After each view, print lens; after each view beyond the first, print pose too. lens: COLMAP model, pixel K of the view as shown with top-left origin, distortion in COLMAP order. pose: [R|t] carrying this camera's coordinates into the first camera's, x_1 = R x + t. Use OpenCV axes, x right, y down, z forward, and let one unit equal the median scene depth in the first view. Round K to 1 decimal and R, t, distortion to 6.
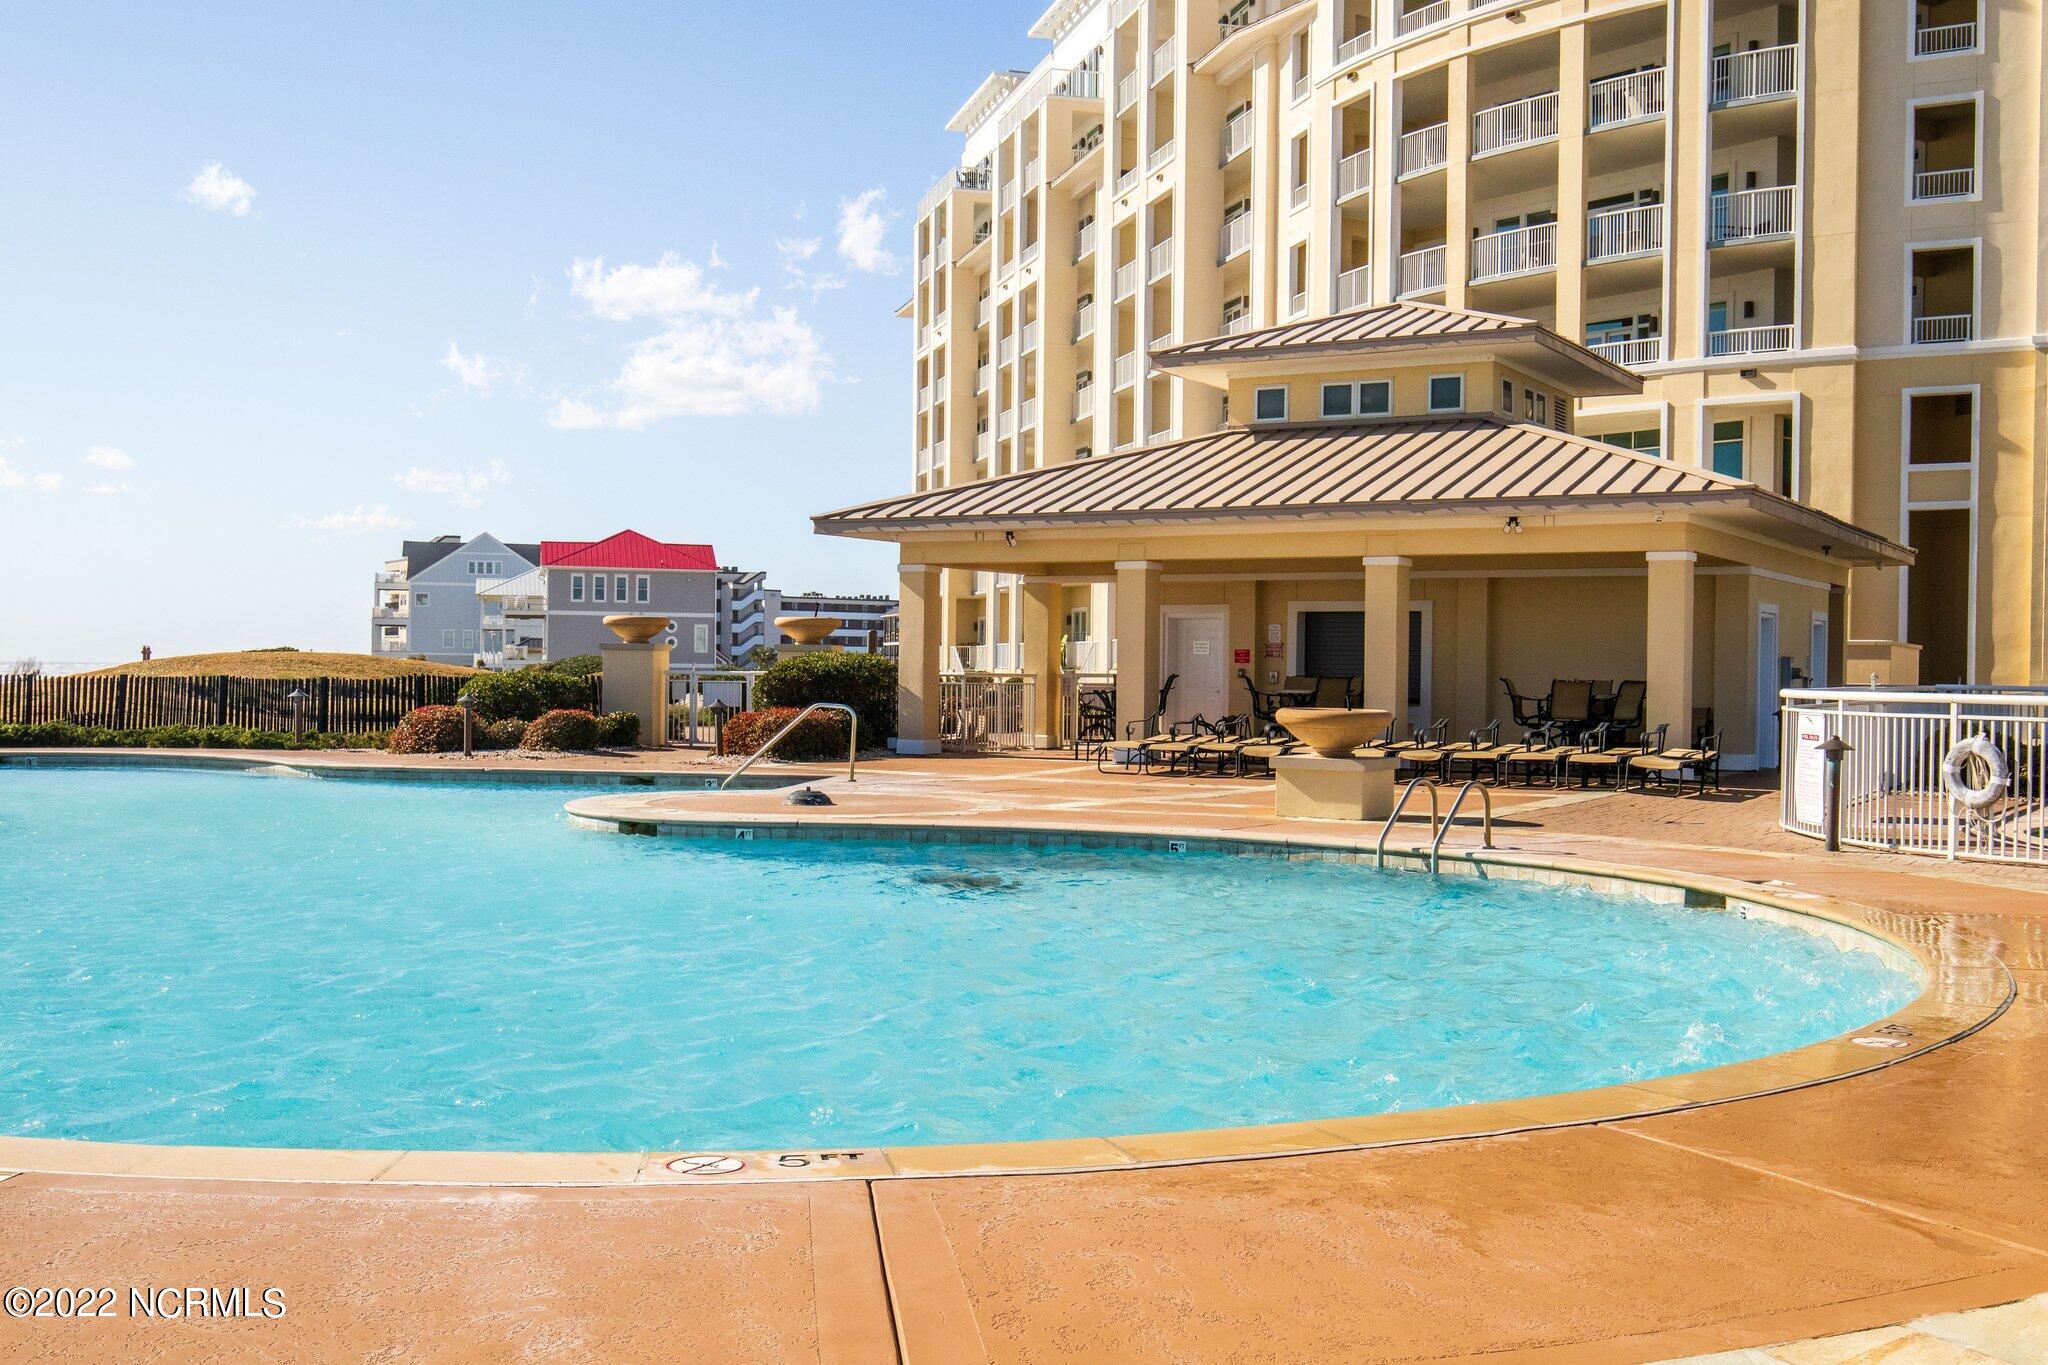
lens RADIAL K [[2127.0, 0, 1021.9], [0, 2127.0, 688.4], [0, 0, 1]] dist [0.008255, 0.000000]
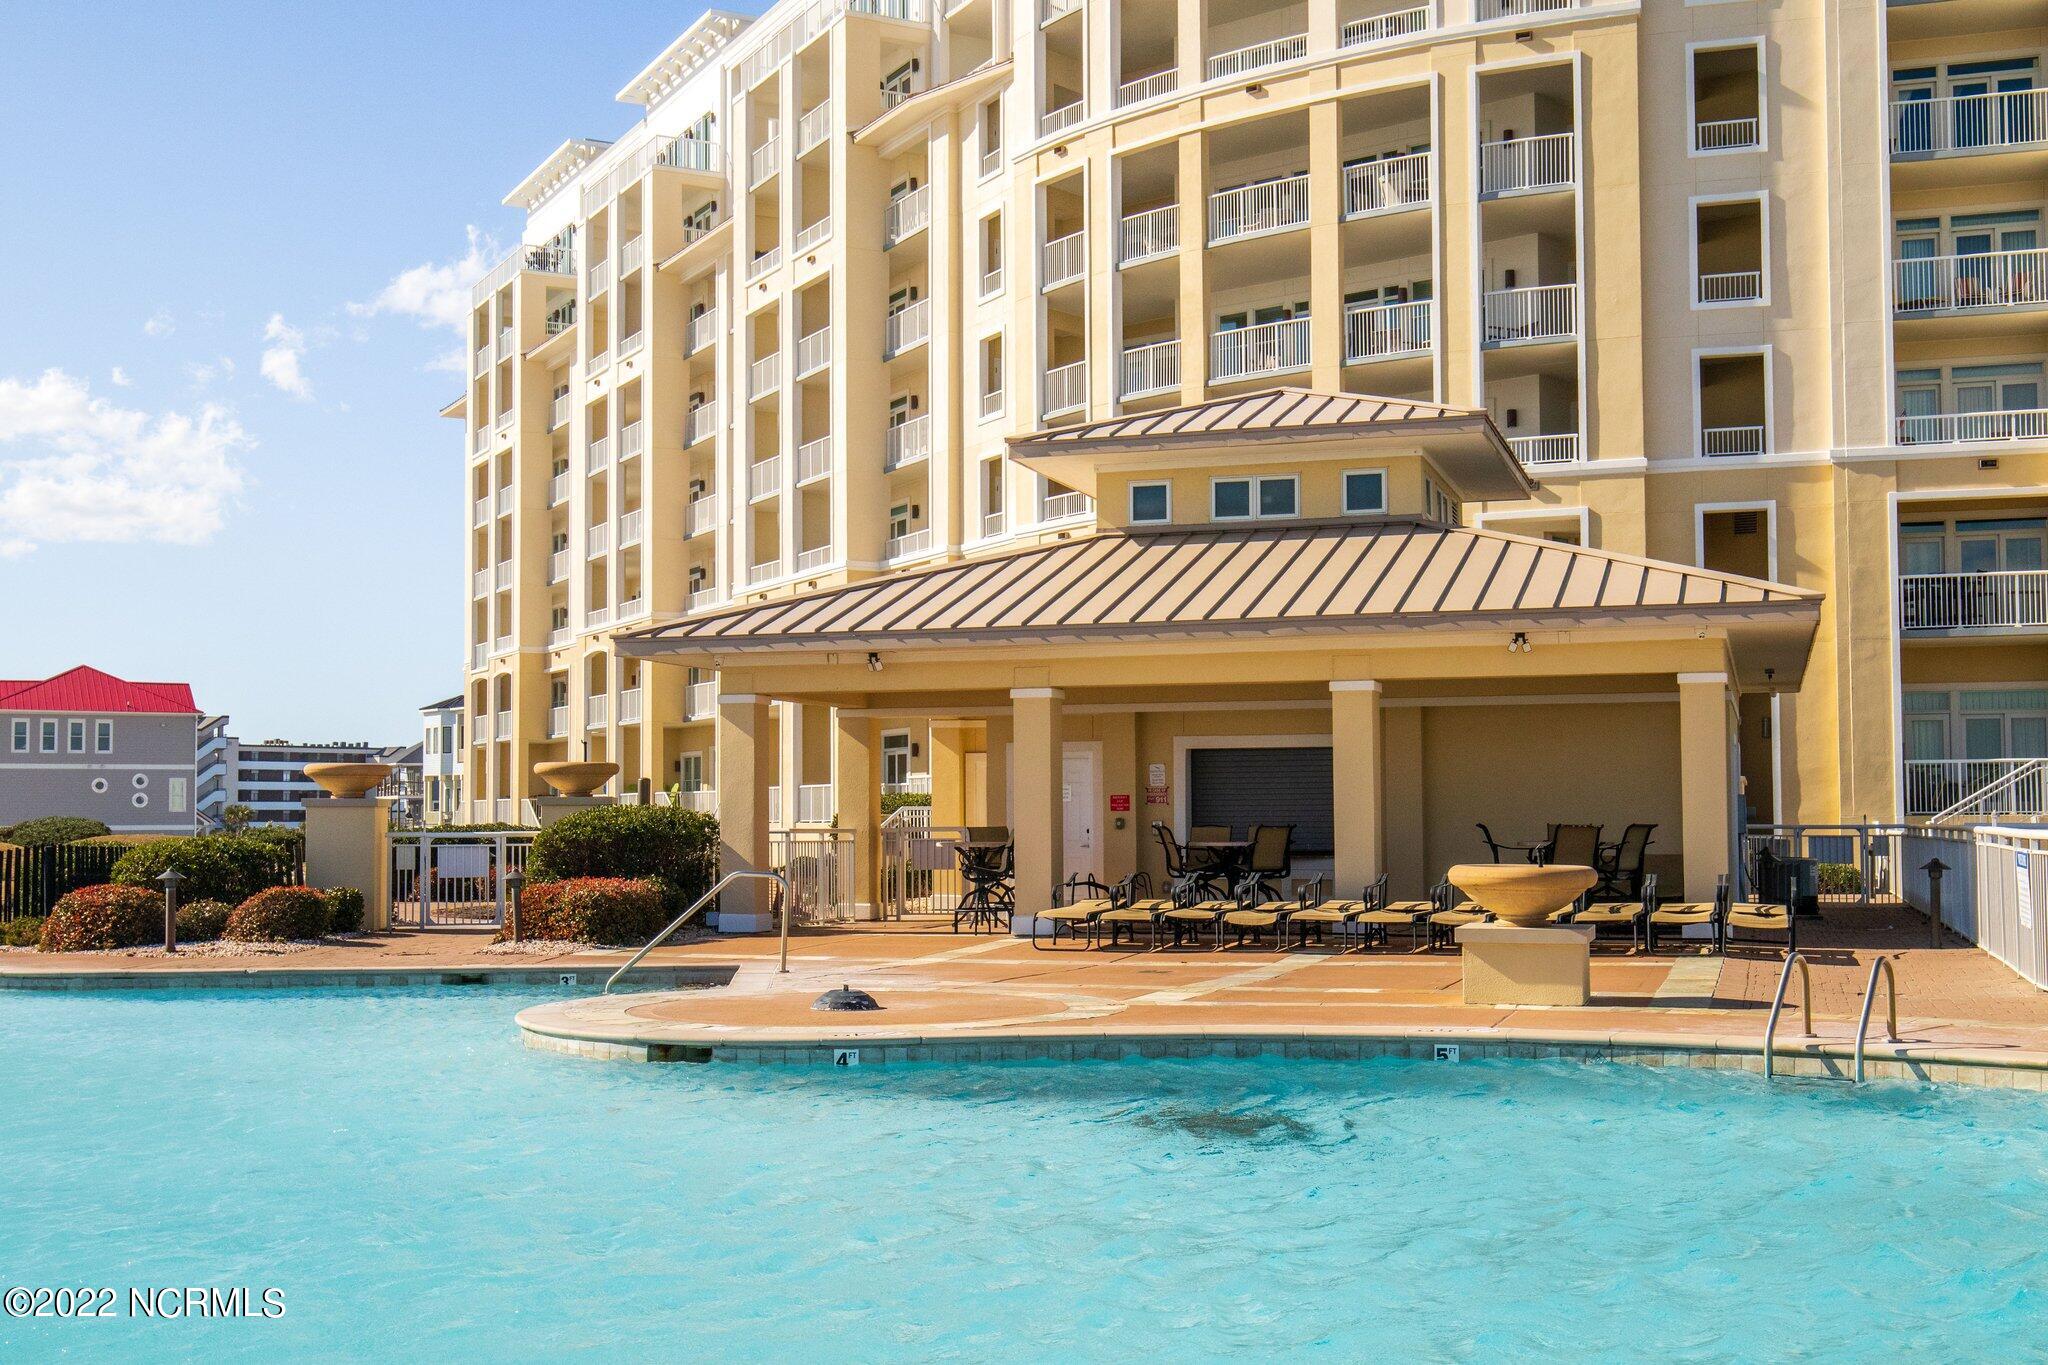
lens RADIAL K [[2336.6, 0, 1039.5], [0, 2336.6, 710.4], [0, 0, 1]] dist [0.012614, 0.000000]
pose [[0.973739, -0.005998, 0.227590, -0.107049], [0.018743, 0.998371, -0.053881, -0.002064], [-0.226896, 0.056732, 0.972265, 0.090521]]
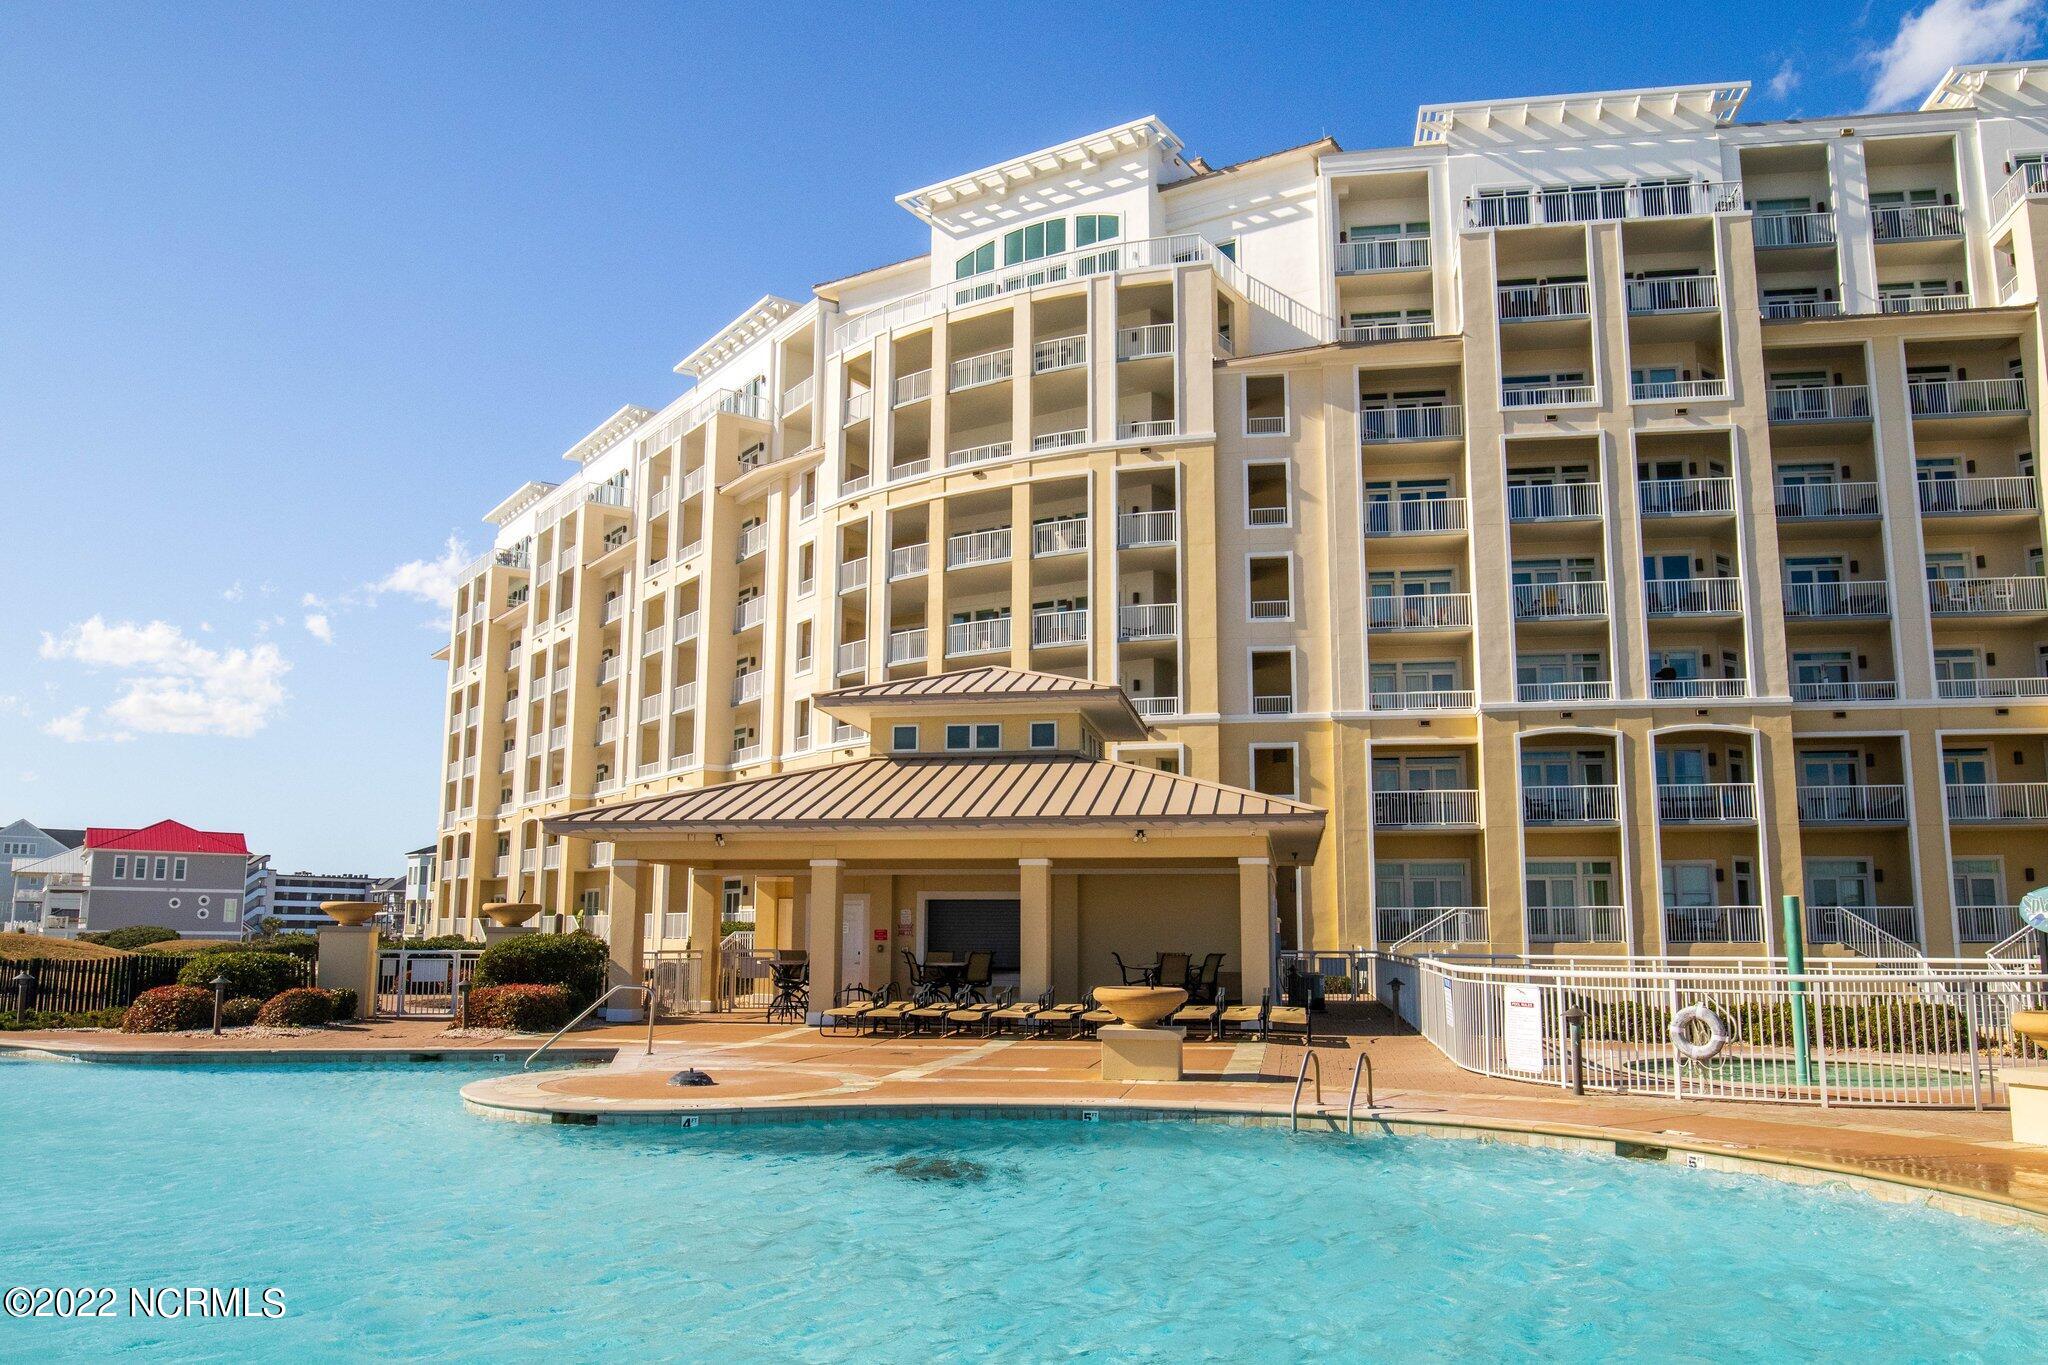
lens RADIAL K [[1519.0, 0, 1032.1], [0, 1519.0, 695.0], [0, 0, 1]] dist [-0.025318, -0.003669]
pose [[0.935343, 0.046988, 0.350607, -0.106967], [0.010429, 0.987045, -0.160105, -0.008264], [-0.353588, 0.153410, 0.922736, 0.089927]]
